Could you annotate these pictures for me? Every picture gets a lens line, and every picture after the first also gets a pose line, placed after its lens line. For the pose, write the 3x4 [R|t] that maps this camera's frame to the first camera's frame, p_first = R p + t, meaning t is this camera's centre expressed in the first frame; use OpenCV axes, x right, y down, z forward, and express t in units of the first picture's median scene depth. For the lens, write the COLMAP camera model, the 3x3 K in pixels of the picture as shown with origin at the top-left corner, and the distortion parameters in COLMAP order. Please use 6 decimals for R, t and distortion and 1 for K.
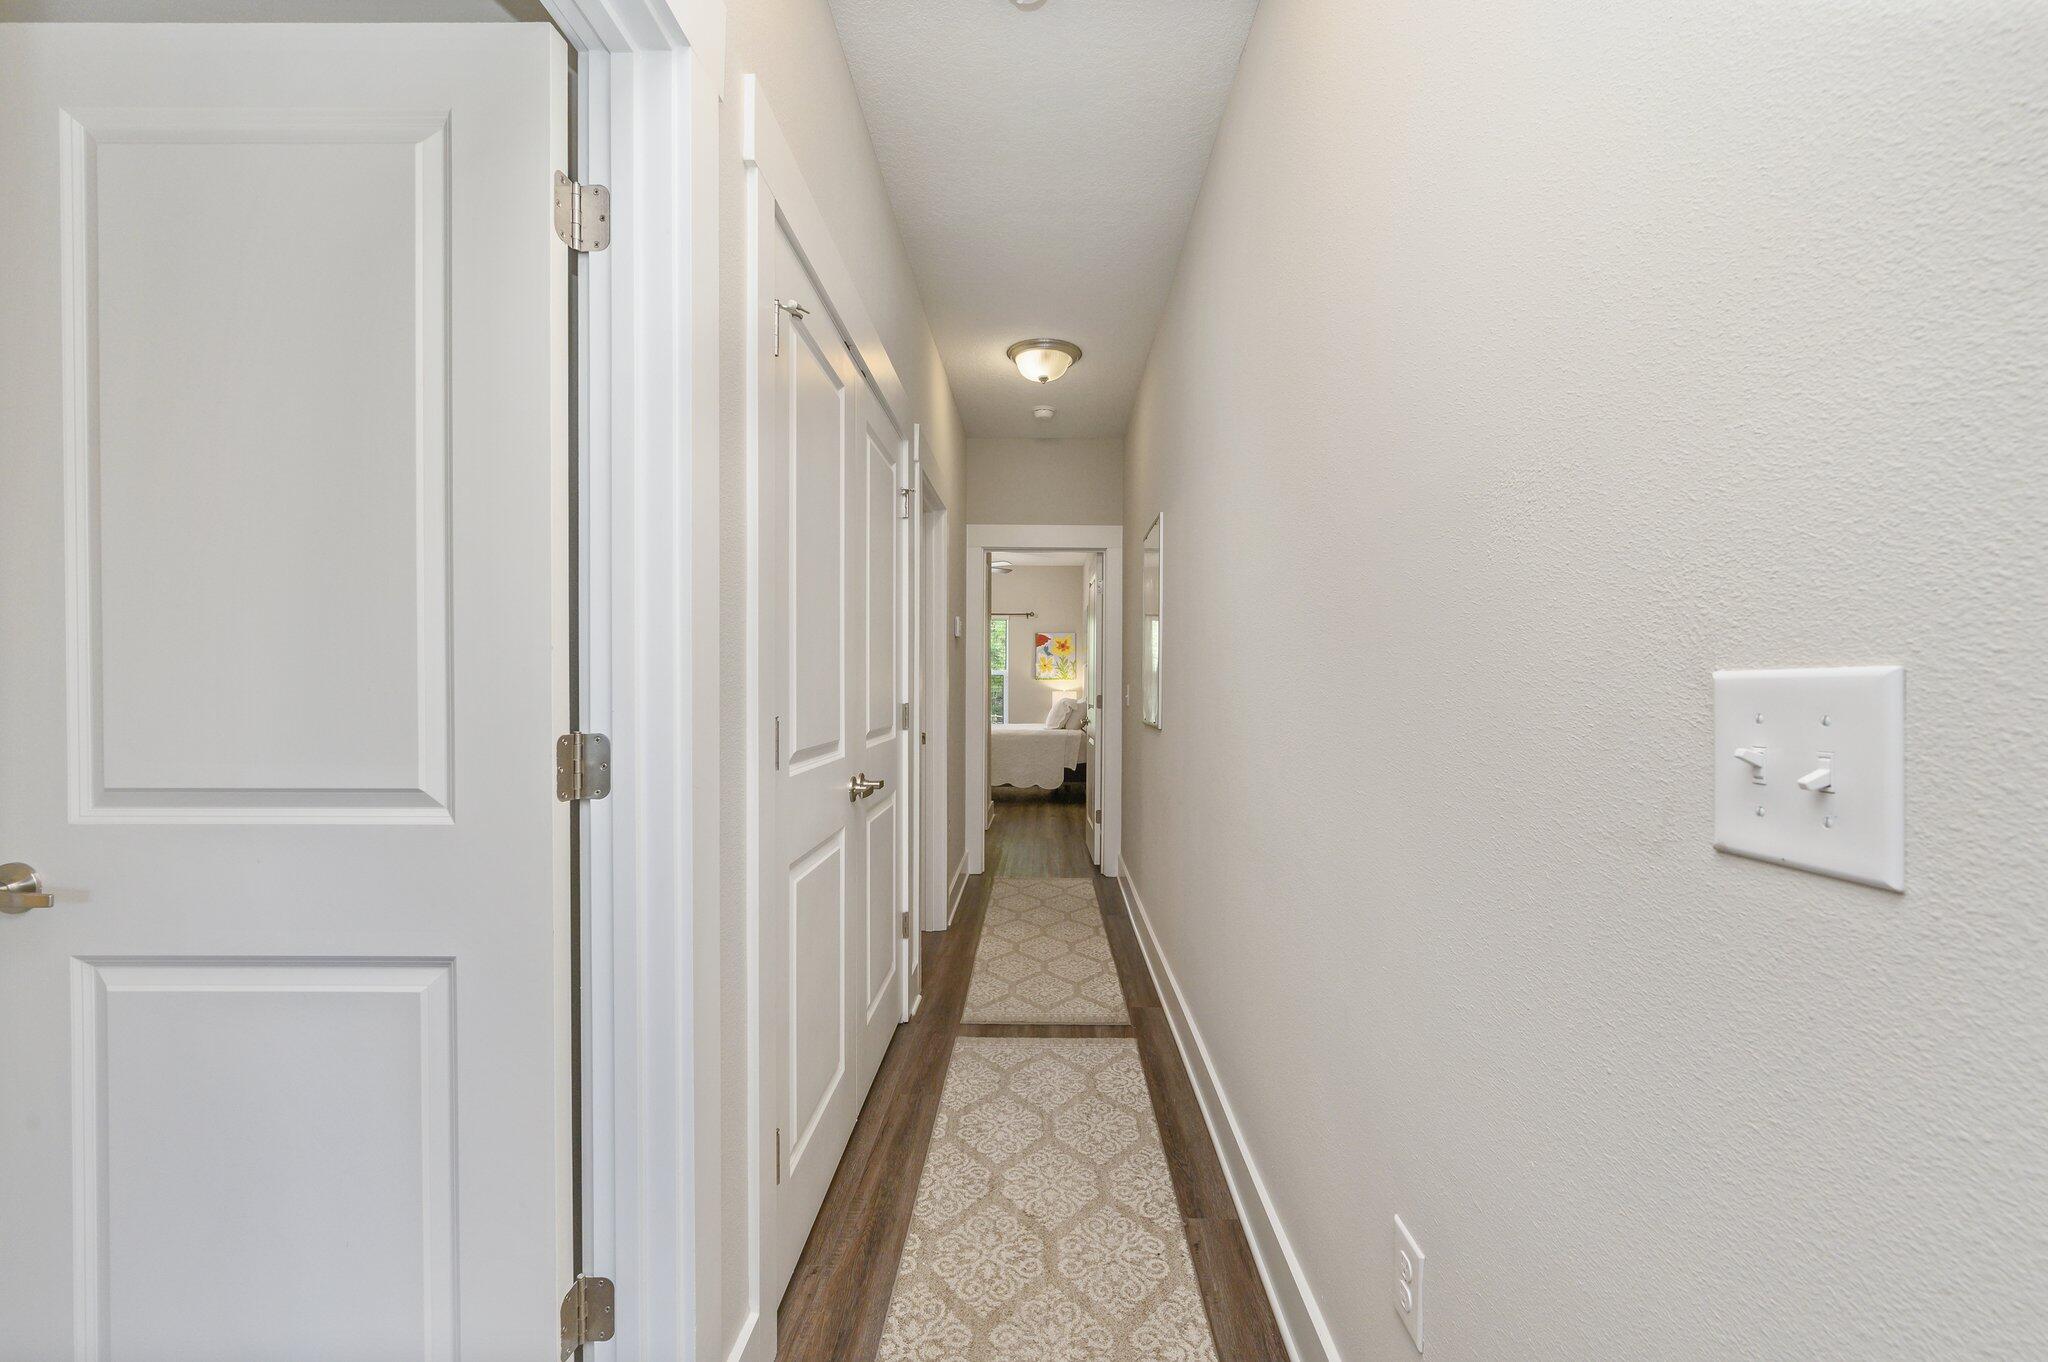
lens RADIAL K [[819.8, 0, 1023.4], [0, 819.8, 680.1], [0, 0, 1]] dist [-0.001848, 0.000276]
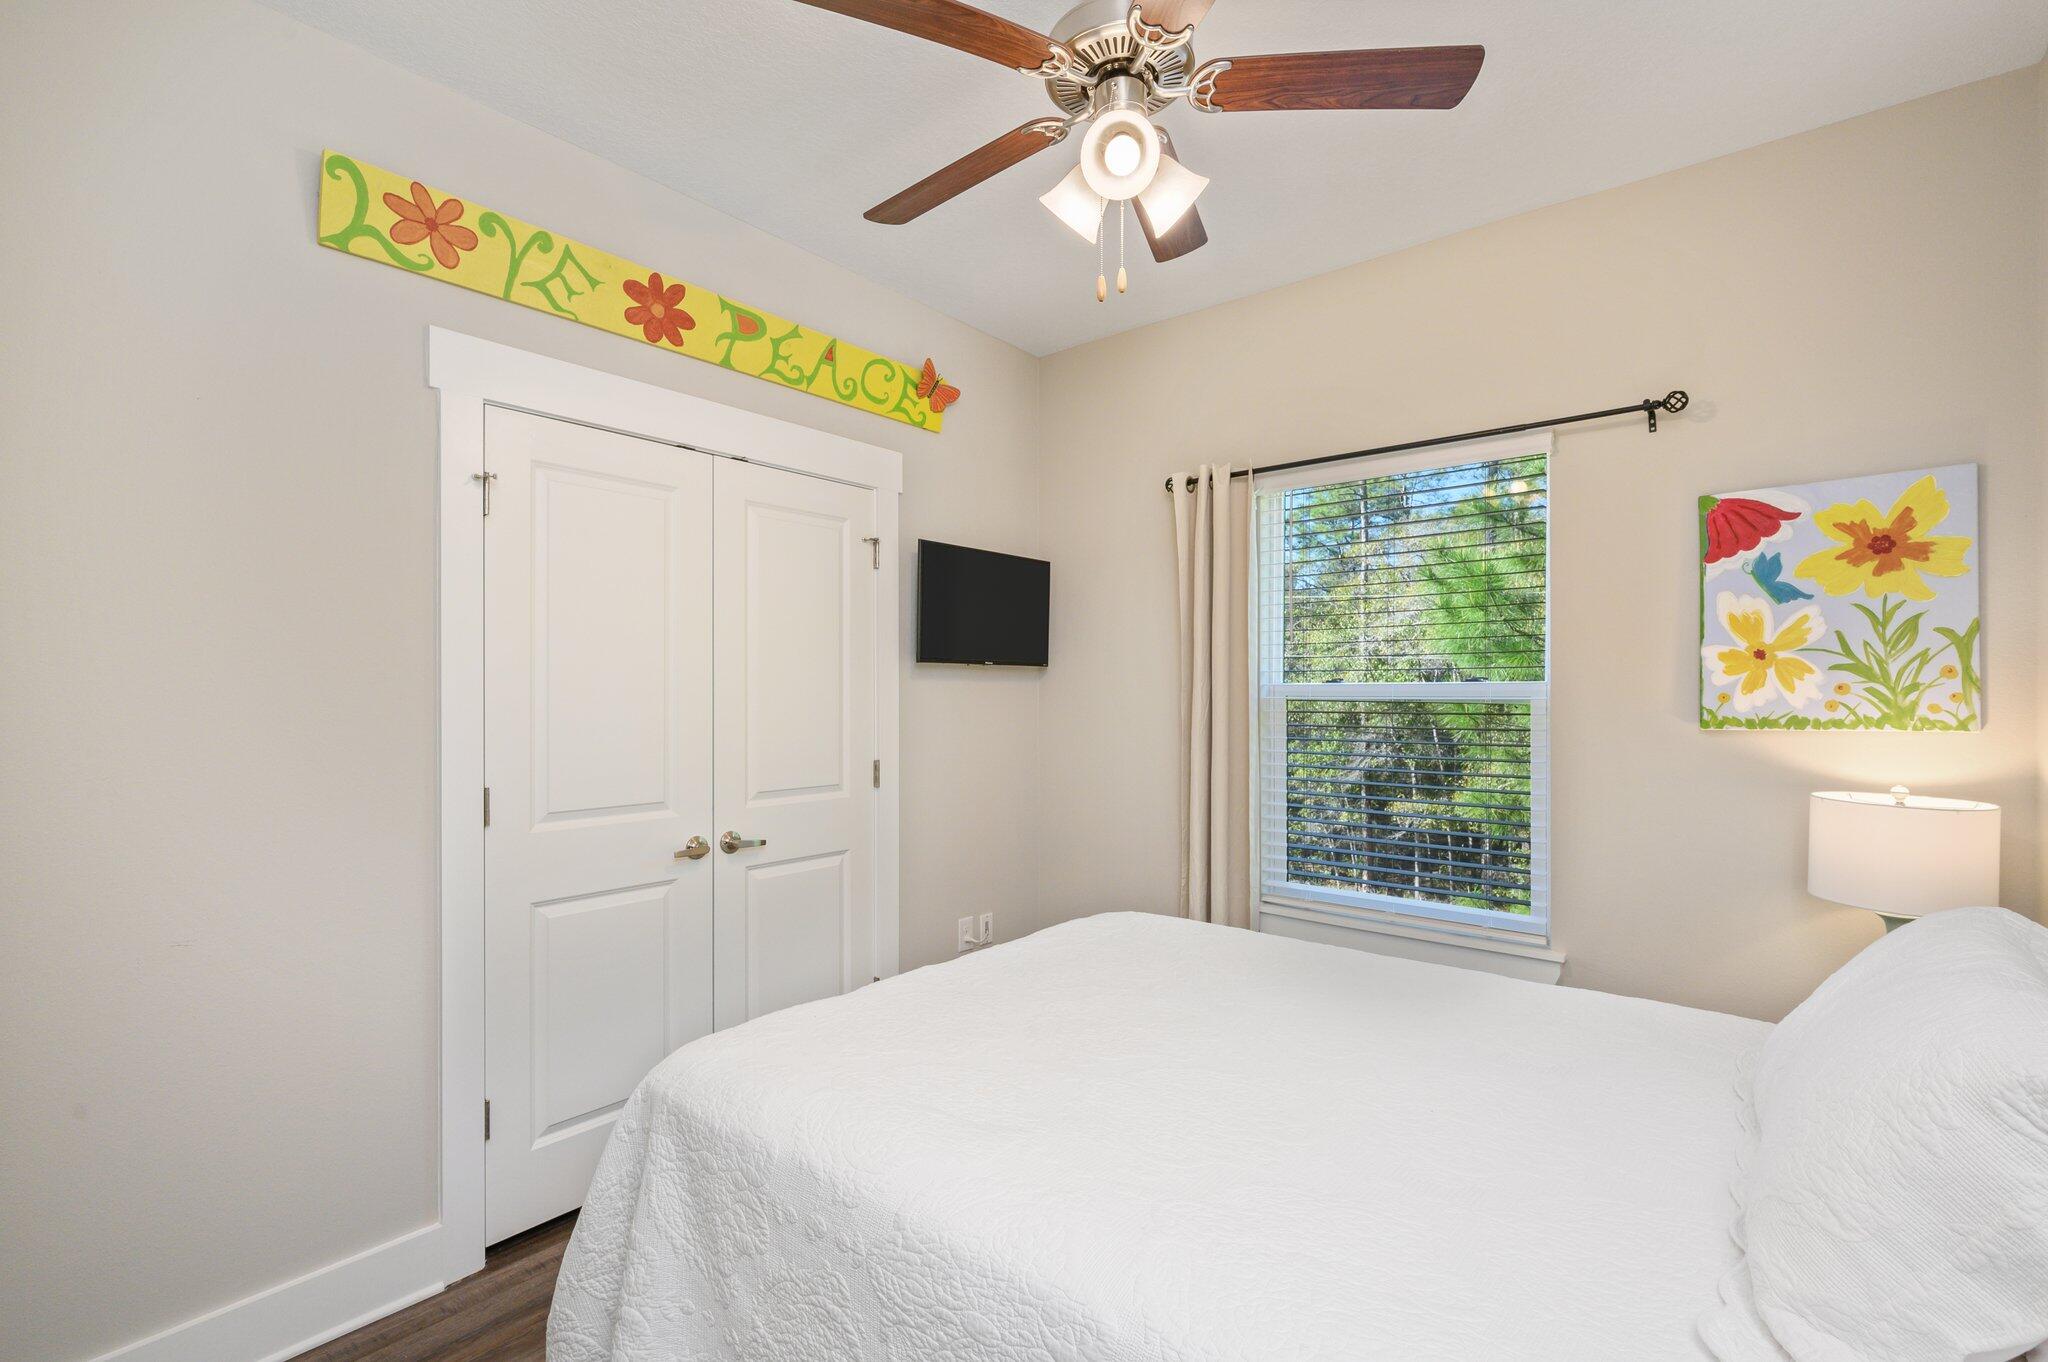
lens RADIAL K [[916.0, 0, 1024.4], [0, 916.0, 677.0], [0, 0, 1]] dist [0.000094, 0.000070]
pose [[0.763177, 0.002960, -0.646183, 0.033860], [-0.005379, 0.999984, -0.001772, -0.010928], [0.646167, 0.004829, 0.763181, 0.719329]]
